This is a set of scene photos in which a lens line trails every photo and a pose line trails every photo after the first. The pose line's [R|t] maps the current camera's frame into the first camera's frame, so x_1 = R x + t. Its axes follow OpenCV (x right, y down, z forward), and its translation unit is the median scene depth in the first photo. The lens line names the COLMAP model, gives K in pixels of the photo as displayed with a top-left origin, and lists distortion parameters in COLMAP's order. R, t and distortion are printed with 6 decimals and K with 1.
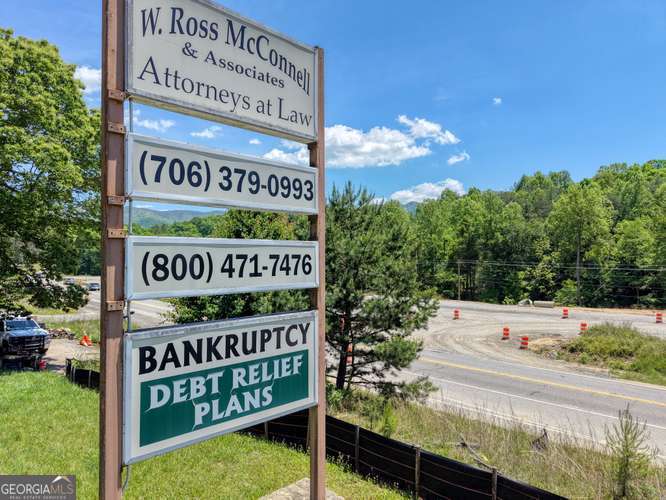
lens RADIAL K [[446.9, 0, 332.2], [0, 446.9, 251.3], [0, 0, 1]] dist [0.016042, -0.012882]
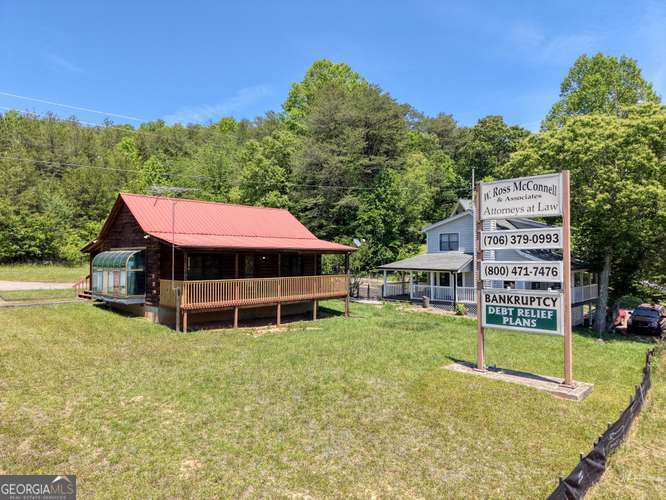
lens RADIAL K [[445.2, 0, 332.4], [0, 445.2, 254.3], [0, 0, 1]] dist [0.024849, -0.013194]
pose [[0.017102, -0.013623, -0.999761, 2.483636], [0.011871, 0.999839, -0.013421, -0.046352], [0.999783, -0.011639, 0.017261, -0.176849]]
